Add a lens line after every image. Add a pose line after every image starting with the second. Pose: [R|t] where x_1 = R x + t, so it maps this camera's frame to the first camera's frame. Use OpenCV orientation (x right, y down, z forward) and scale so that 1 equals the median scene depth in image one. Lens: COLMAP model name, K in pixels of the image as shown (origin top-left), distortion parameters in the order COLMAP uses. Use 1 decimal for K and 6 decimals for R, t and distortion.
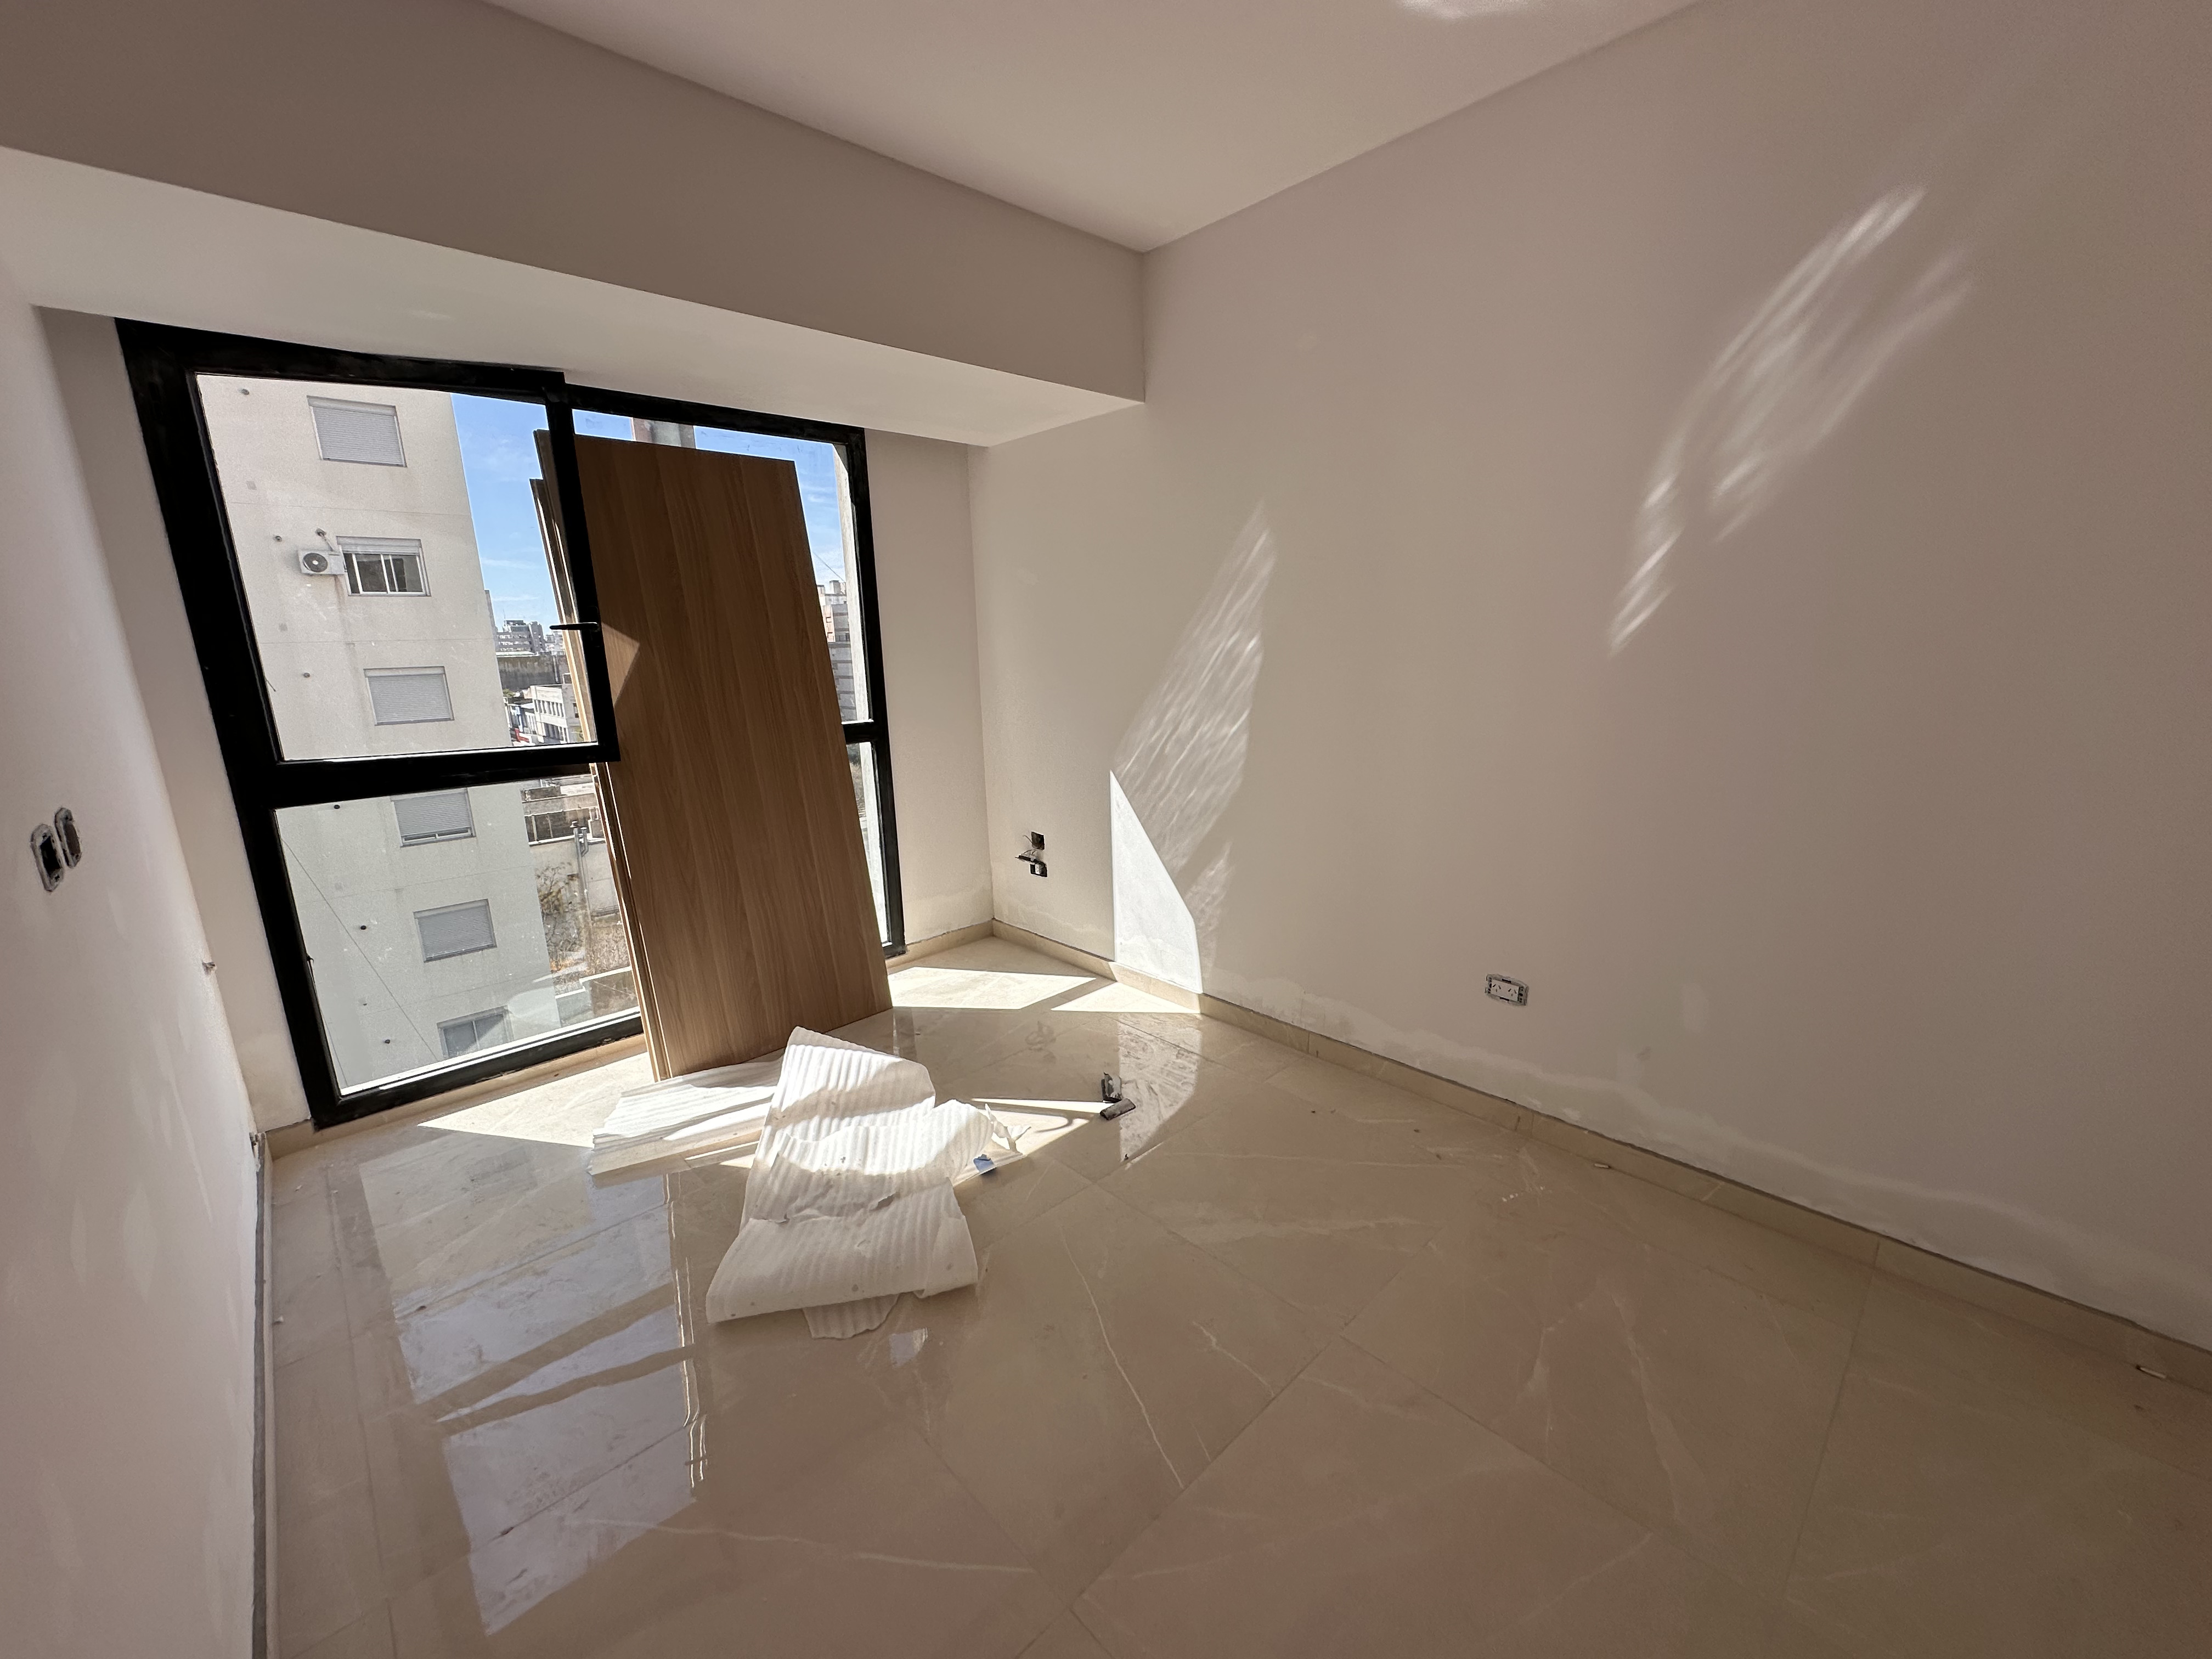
lens RADIAL K [[876.8, 0, 1109.8], [0, 876.8, 828.9], [0, 0, 1]] dist [-0.002302, 0.000827]
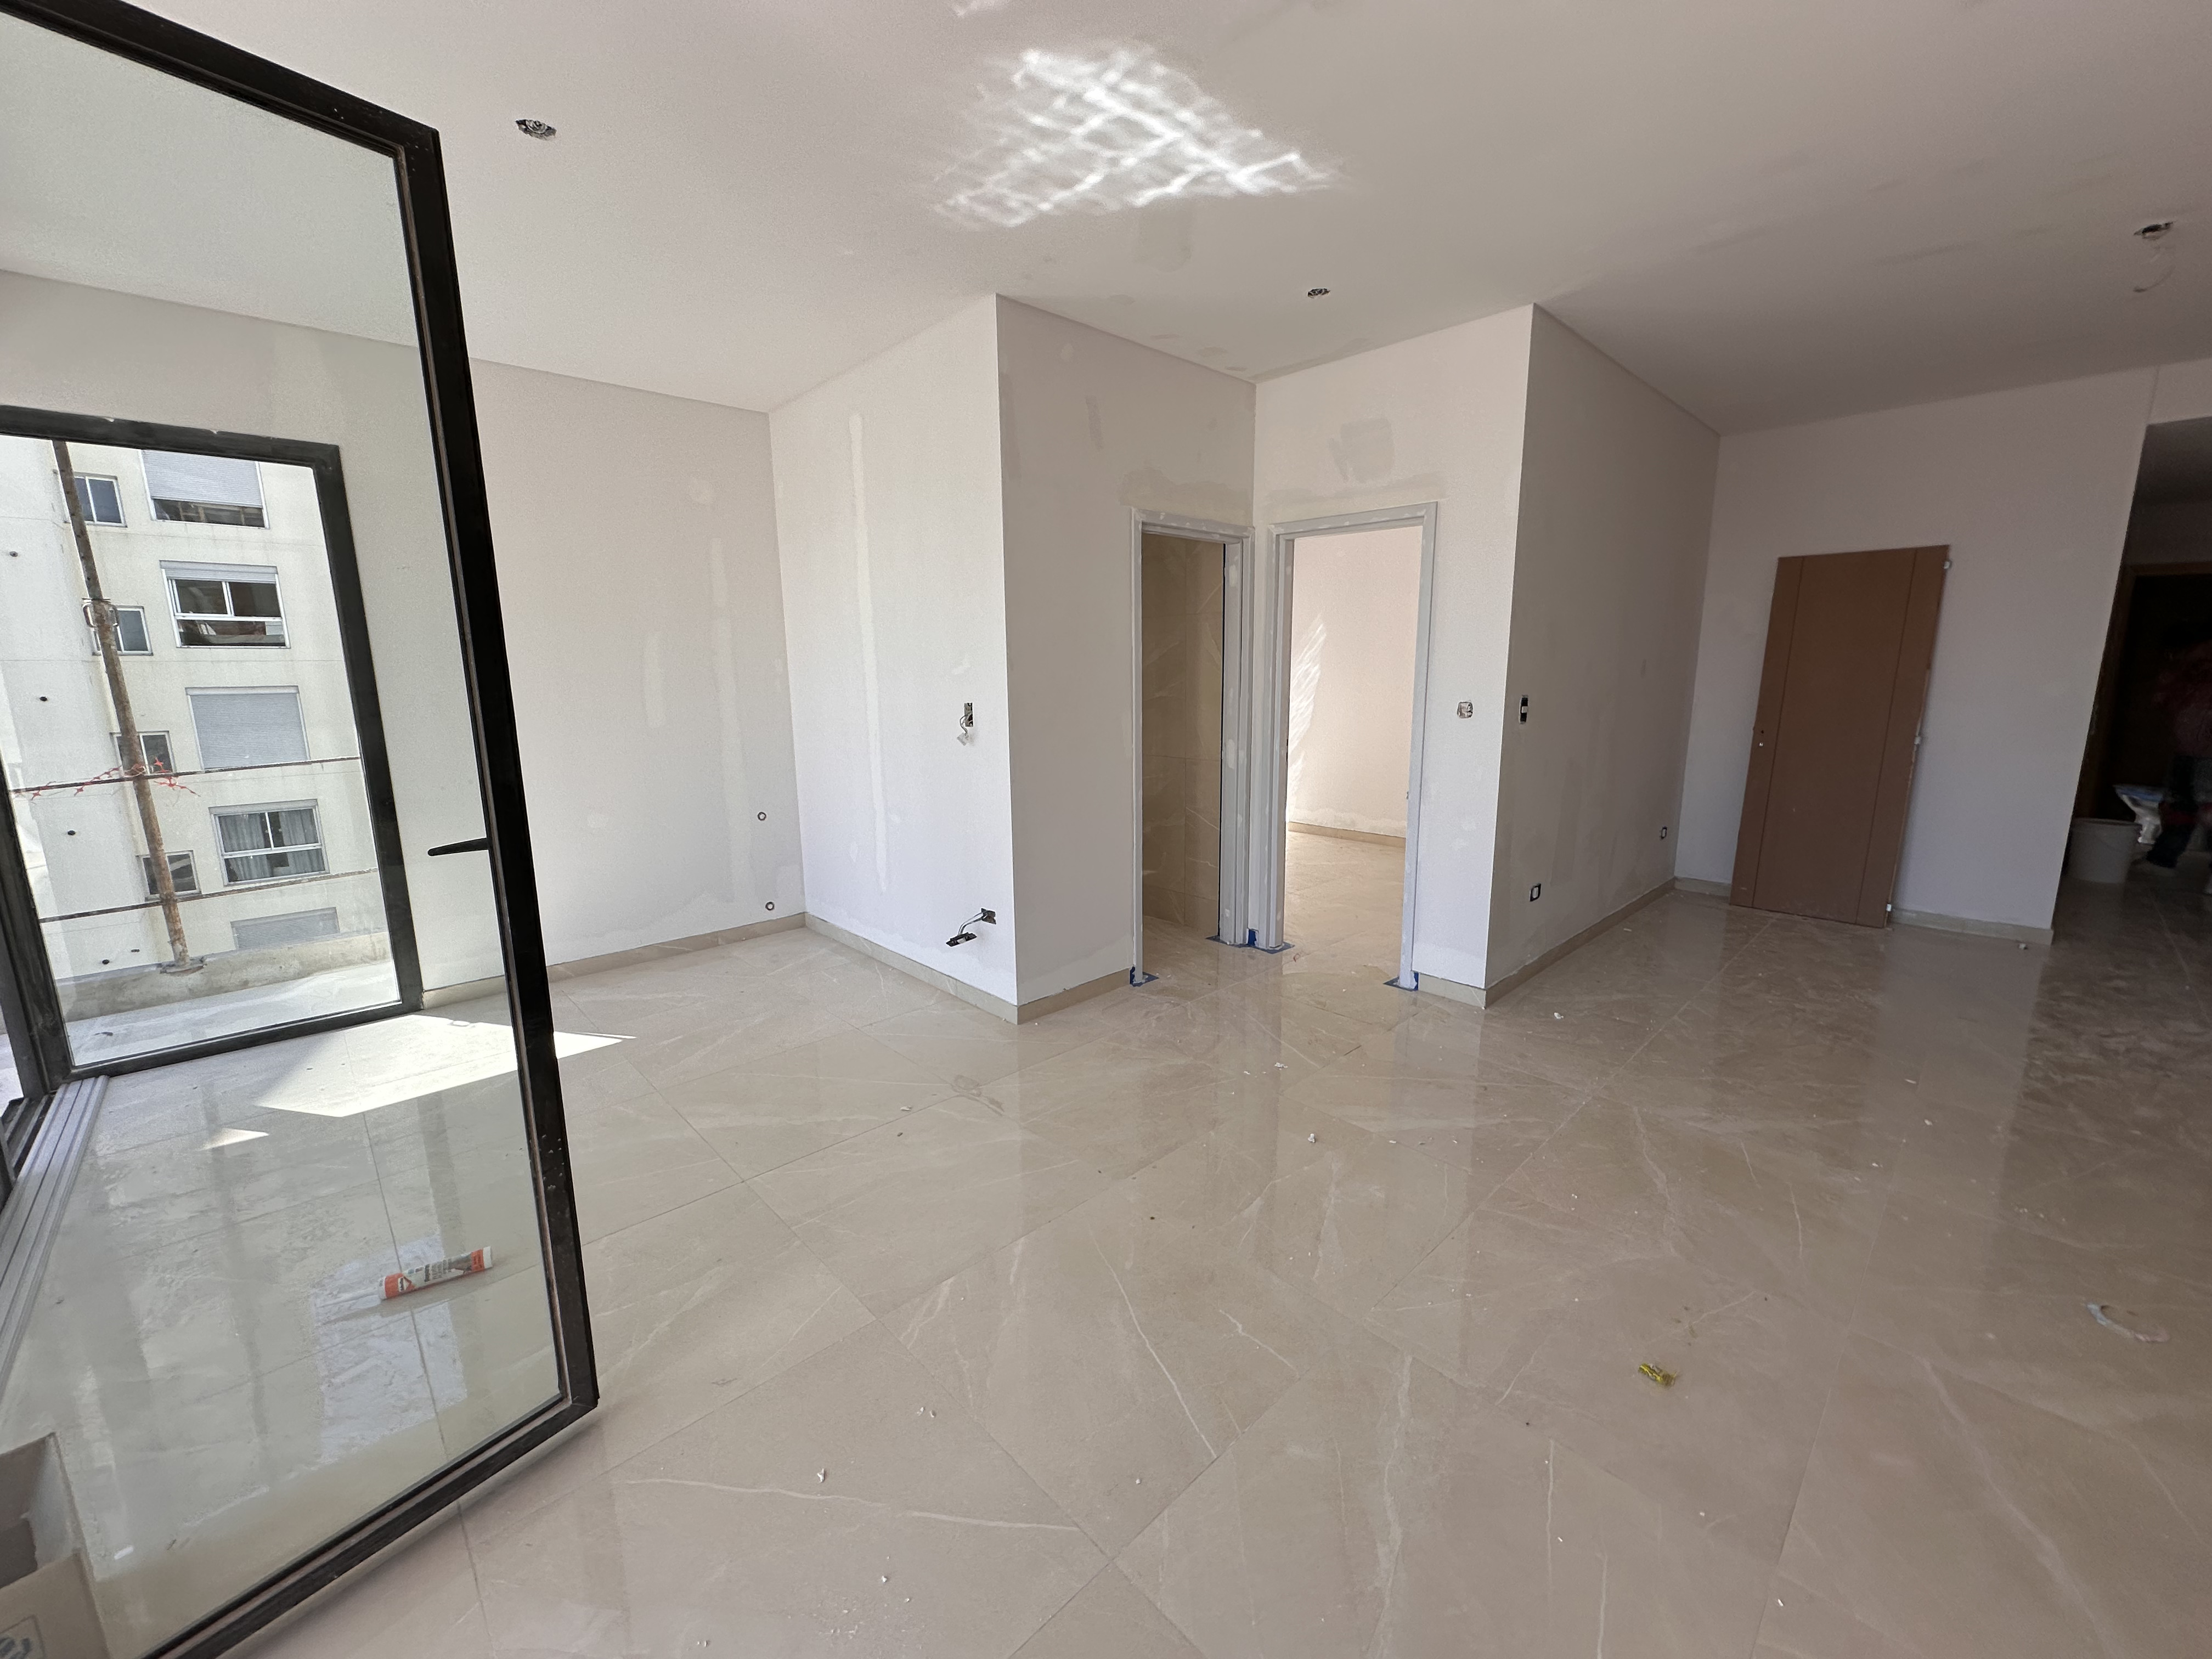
lens RADIAL K [[901.9, 0, 1104.2], [0, 901.9, 798.6], [0, 0, 1]] dist [0.078054, 0.000070]
pose [[0.999878, 0.012785, -0.009024, -0.417757], [-0.013424, 0.997107, -0.074819, 0.367511], [0.008041, 0.074931, 0.997156, -1.573859]]
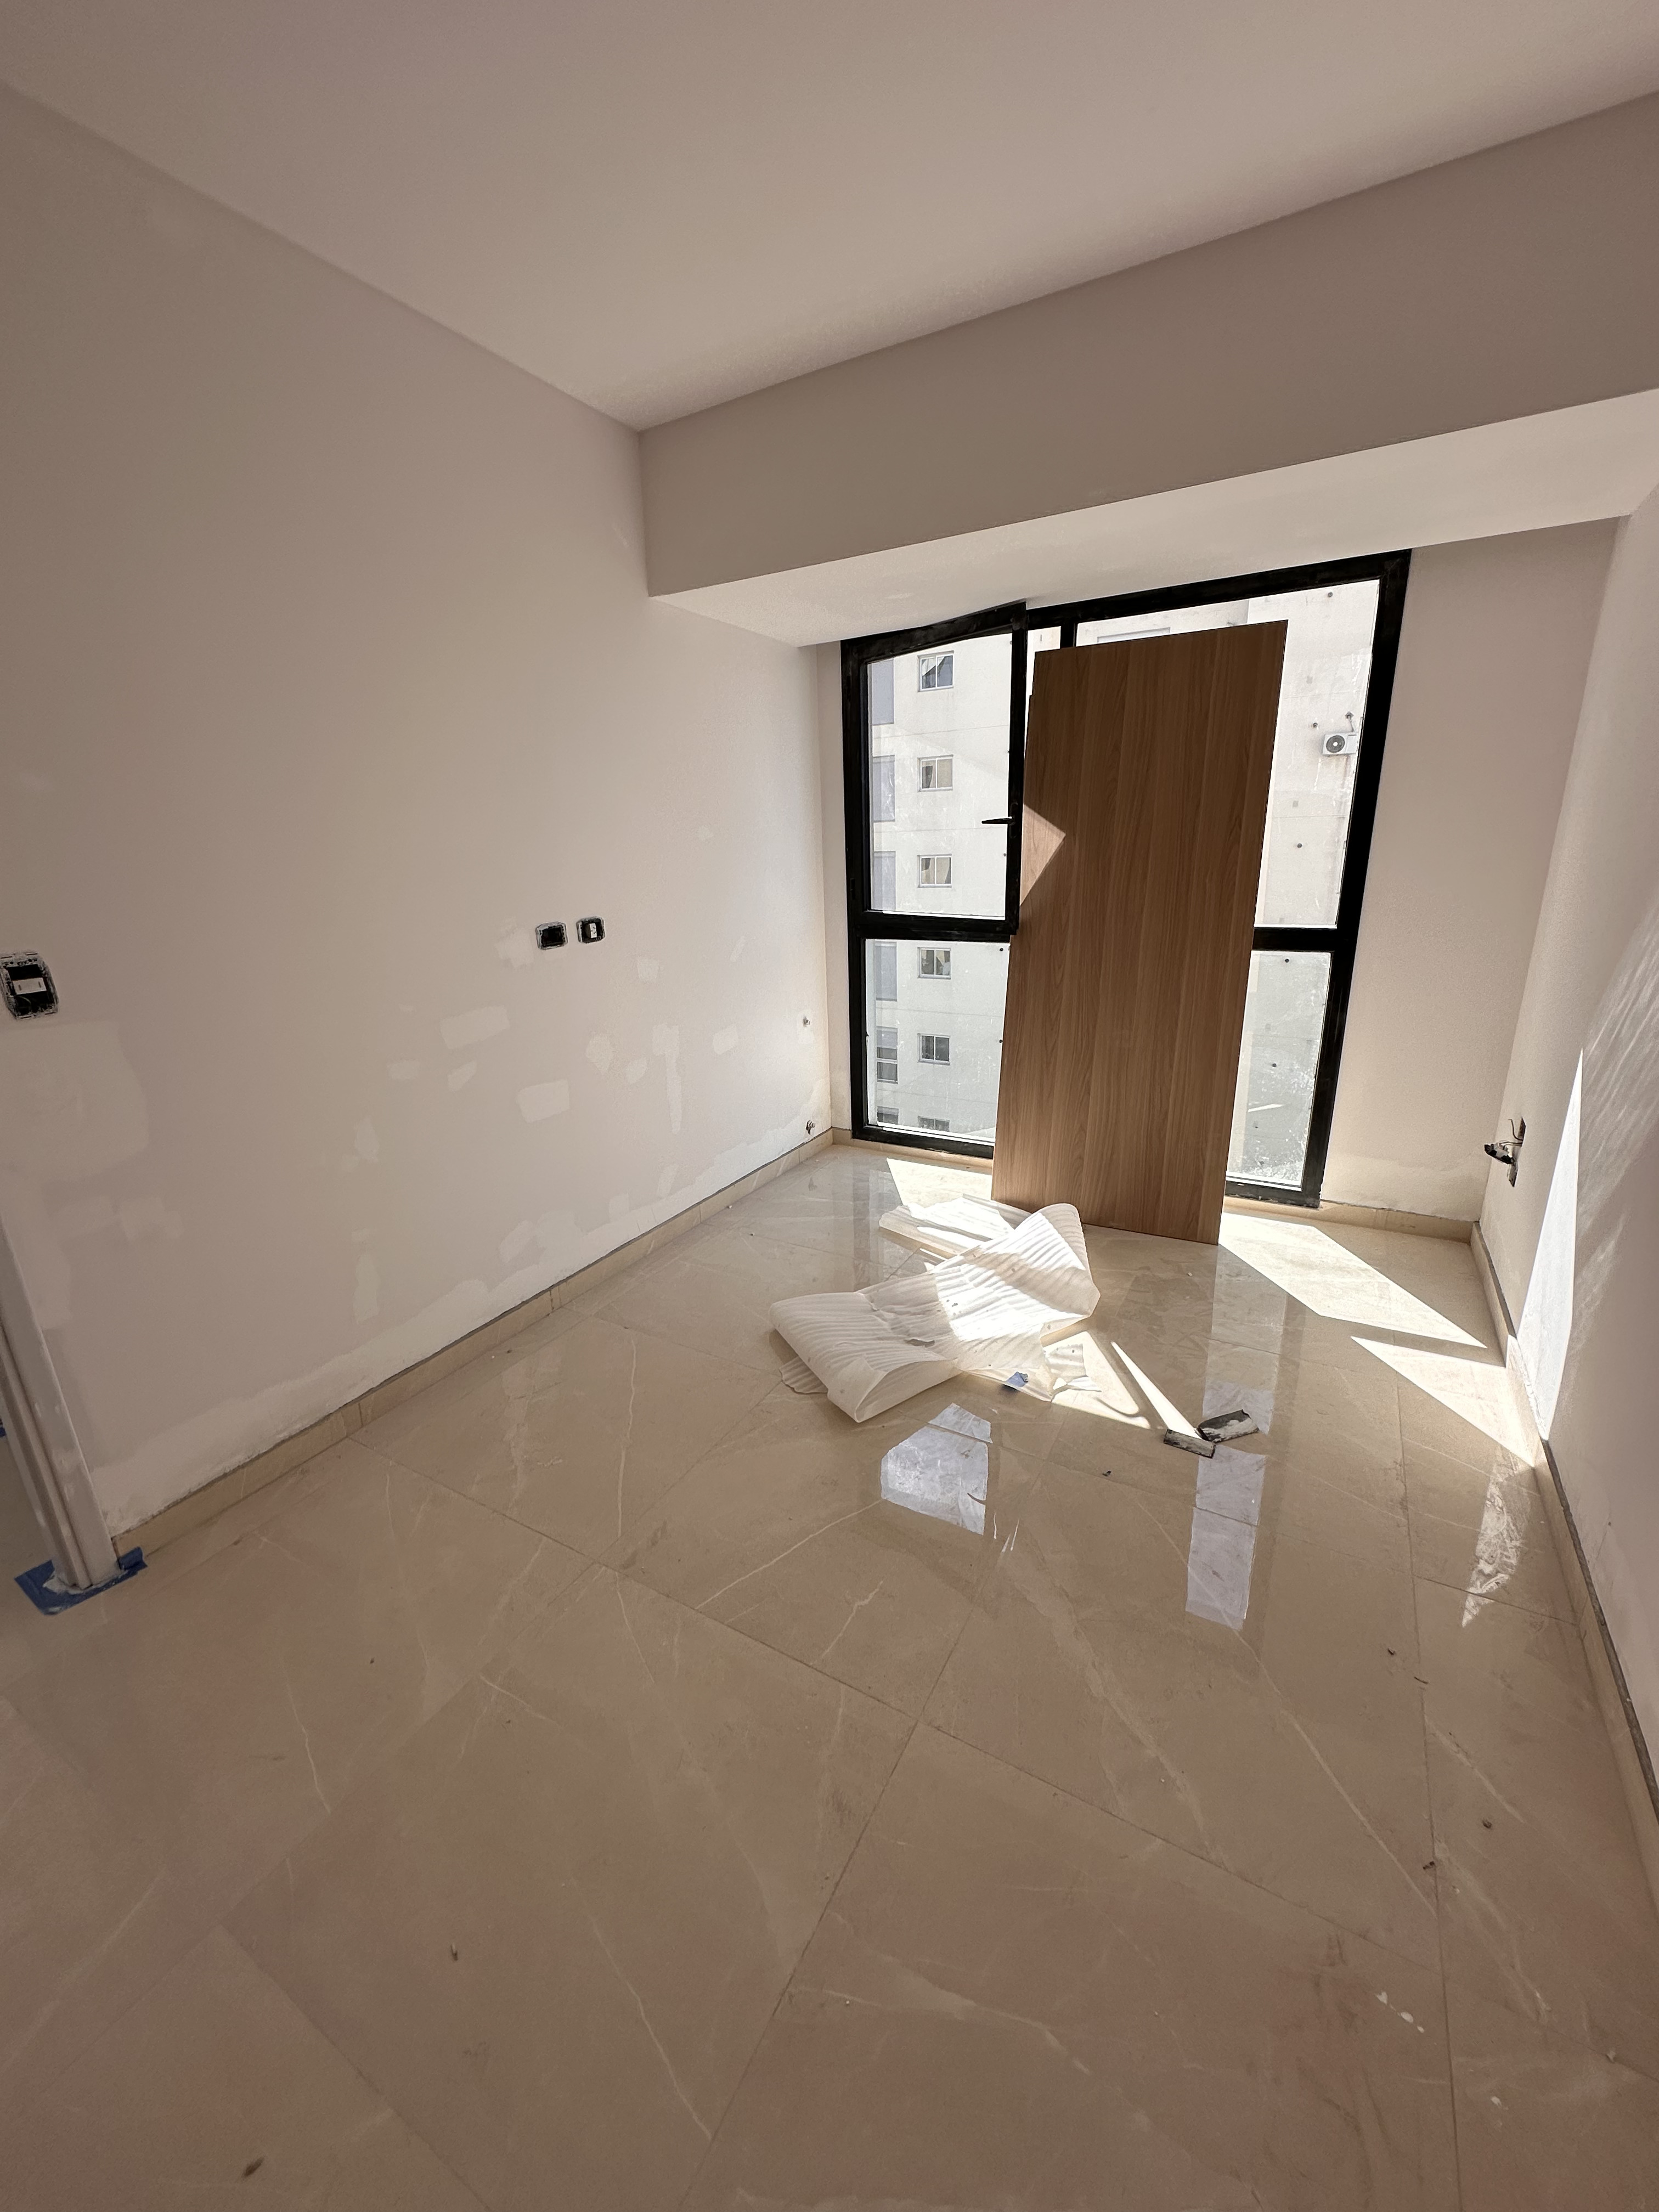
lens RADIAL K [[876.8, 0, 826.4], [0, 876.8, 1109.1], [0, 0, 1]] dist [-0.002302, 0.000827]
pose [[0.284396, 0.294745, -0.912274, 0.511676], [-0.185621, 0.950490, 0.249225, -0.097732], [0.940566, 0.098459, 0.325027, 0.372791]]
